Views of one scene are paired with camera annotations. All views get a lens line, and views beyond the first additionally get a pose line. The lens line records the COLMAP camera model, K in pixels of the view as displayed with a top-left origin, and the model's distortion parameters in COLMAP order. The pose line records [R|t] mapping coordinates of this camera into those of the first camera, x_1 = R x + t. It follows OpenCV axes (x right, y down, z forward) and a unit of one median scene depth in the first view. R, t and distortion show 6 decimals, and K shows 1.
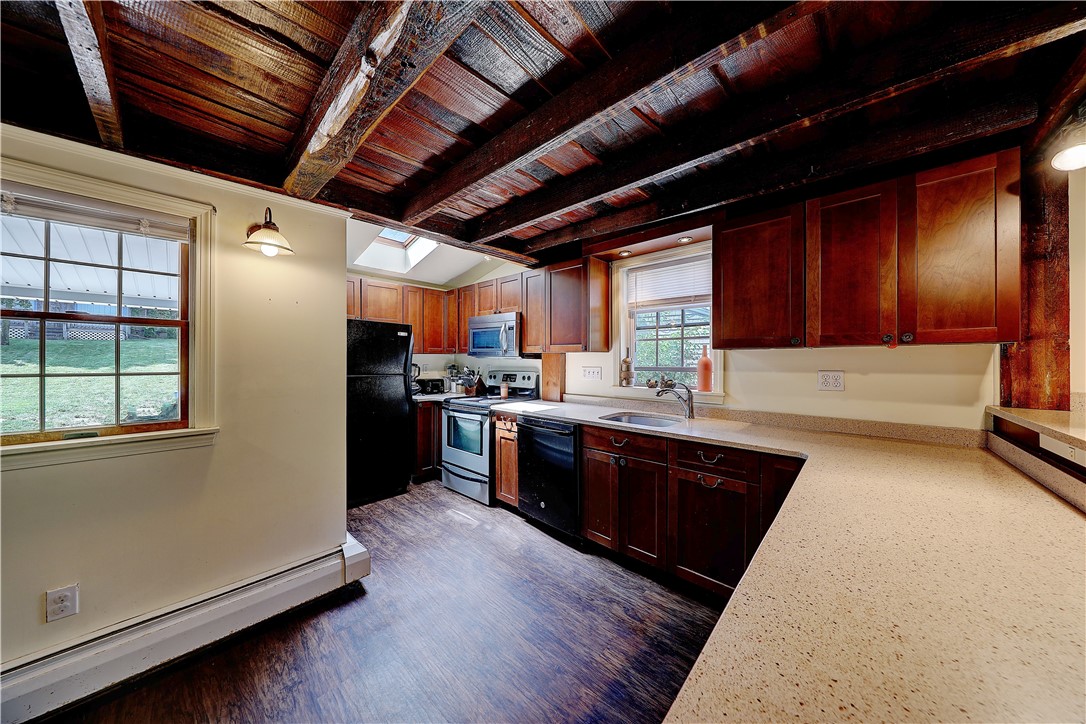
lens RADIAL K [[339.1, 0, 547.8], [0, 339.1, 361.2], [0, 0, 1]] dist [-0.002005, -0.000166]
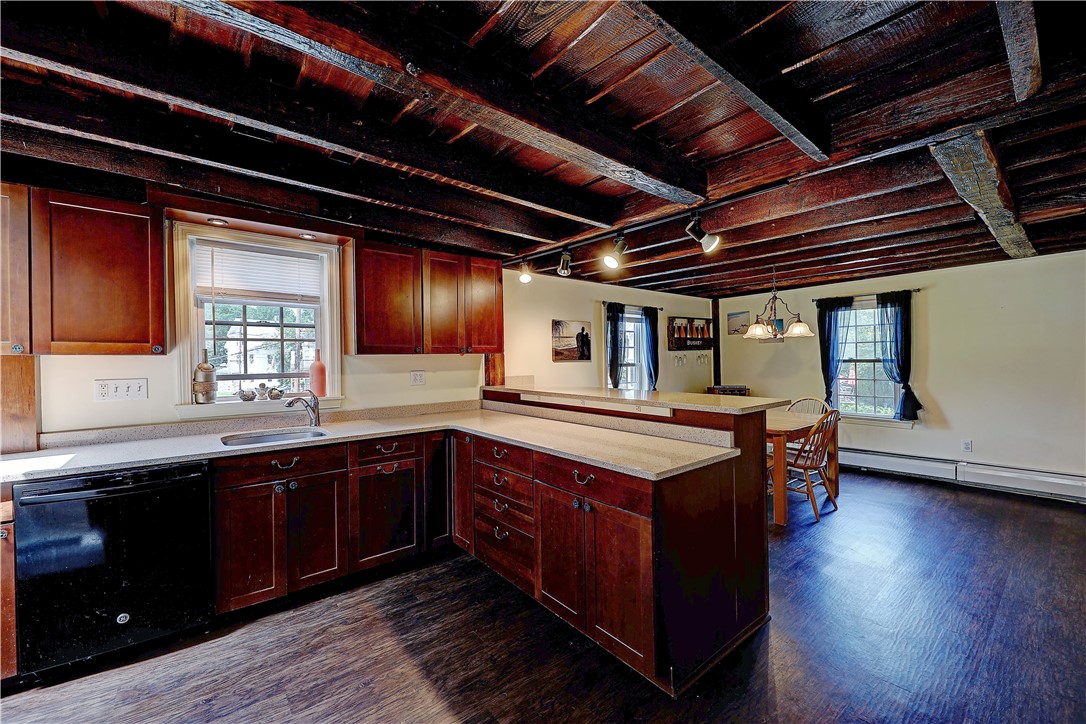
lens RADIAL K [[435.9, 0, 550.7], [0, 435.9, 361.0], [0, 0, 1]] dist [-0.001988, -0.001727]
pose [[0.135410, -0.009868, 0.990740, -0.723008], [0.011475, 0.999899, 0.008391, -0.017266], [-0.990723, 0.010233, 0.135510, 0.186560]]
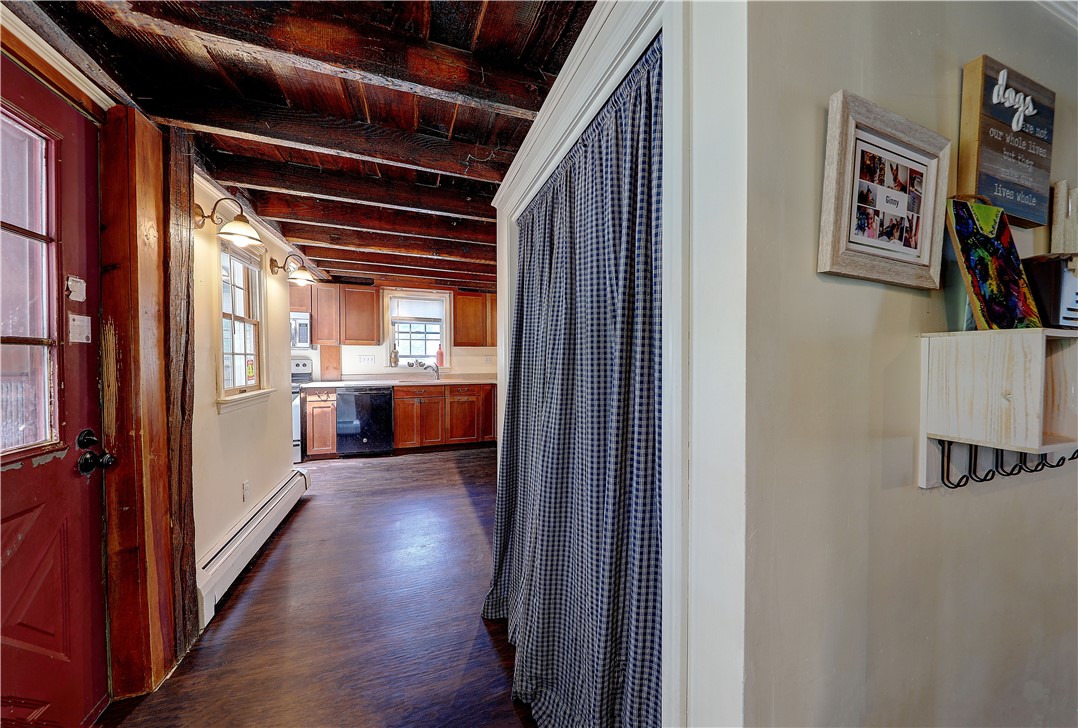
lens RADIAL K [[378.1, 0, 547.6], [0, 378.1, 366.0], [0, 0, 1]] dist [0.001972, 0.000050]
pose [[0.459878, -0.022521, 0.887697, -1.343196], [-0.001392, 0.999659, 0.026083, 0.025206], [-0.887981, -0.013231, 0.459689, -0.658944]]
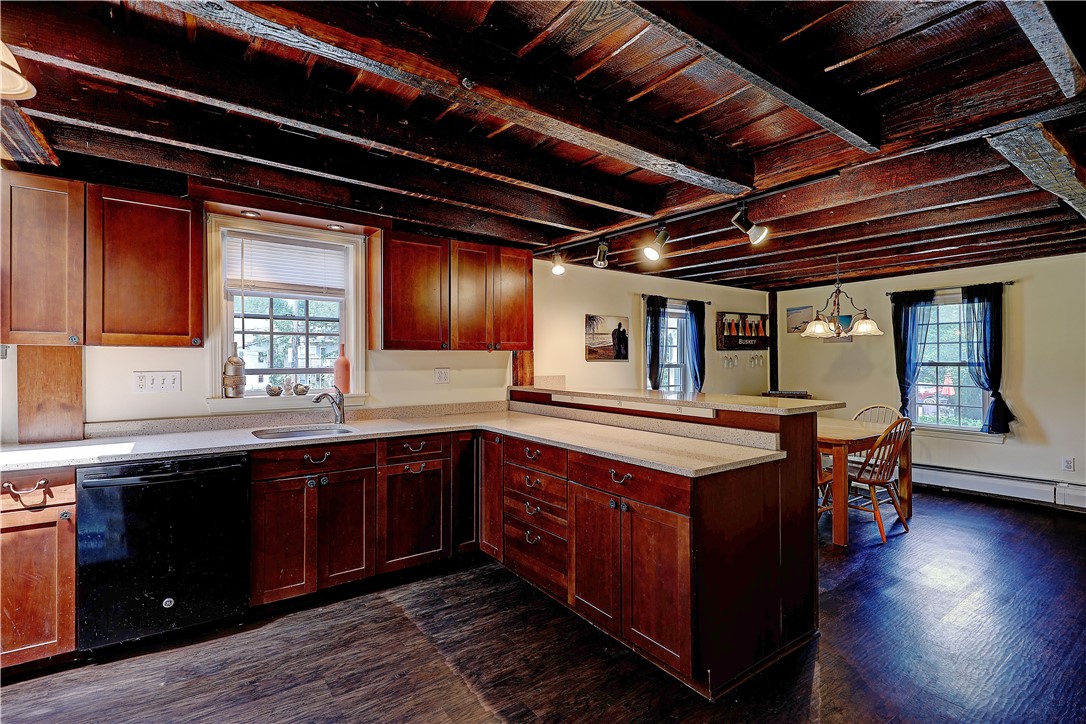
lens RADIAL K [[513.4, 0, 549.3], [0, 513.4, 360.5], [0, 0, 1]] dist [-0.000836, 0.000700]
pose [[0.193031, -0.003584, 0.981186, -0.861239], [0.000485, 0.999994, 0.003557, -0.006722], [-0.981192, -0.000211, 0.193032, 0.185069]]
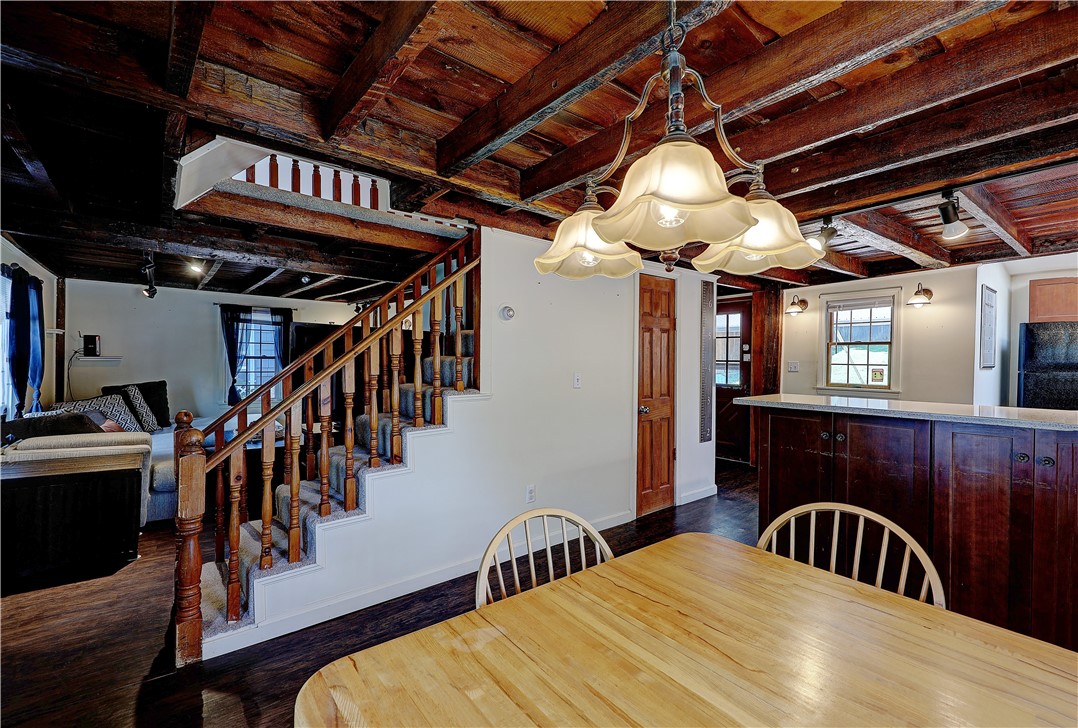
lens RADIAL K [[478.1, 0, 543.7], [0, 478.1, 364.1], [0, 0, 1]] dist [-0.003142, -0.000214]
pose [[-0.155386, 0.010505, -0.987798, 1.605555], [0.000590, 0.999944, 0.010541, -0.004960], [0.987854, 0.001056, -0.155383, -0.520165]]
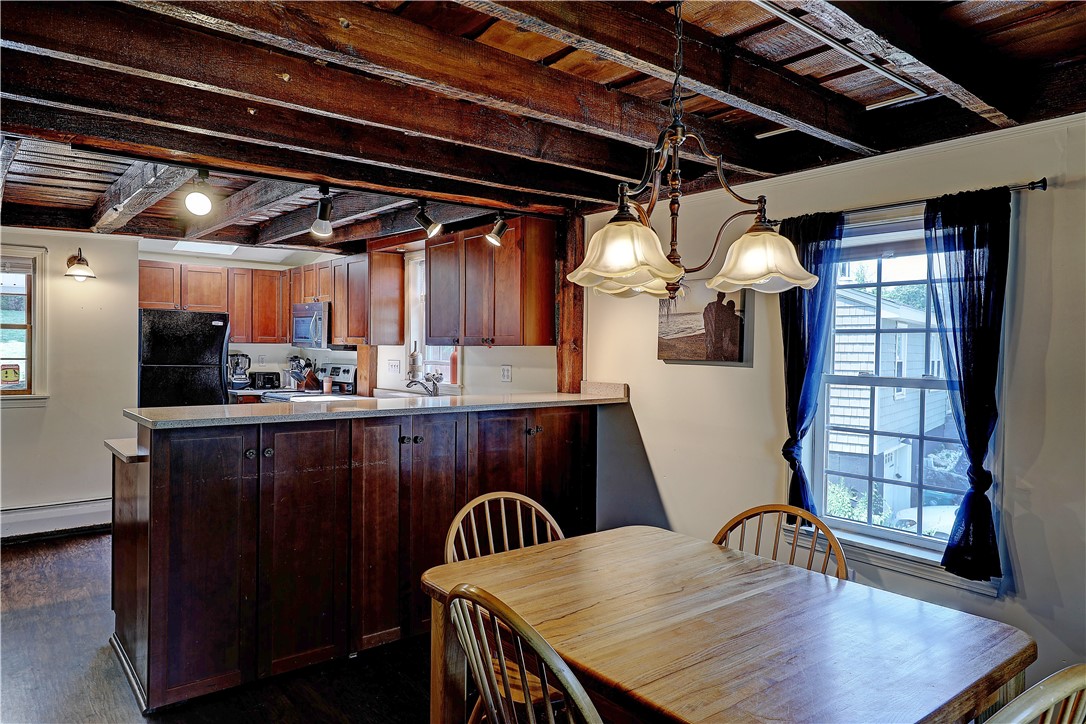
lens RADIAL K [[700.3, 0, 545.2], [0, 700.3, 357.8], [0, 0, 1]] dist [0.017392, 0.008762]
pose [[0.989029, 0.013463, -0.147103, 1.152262], [-0.011968, 0.999867, 0.011048, -0.022843], [0.147233, -0.009166, 0.989059, -1.232874]]
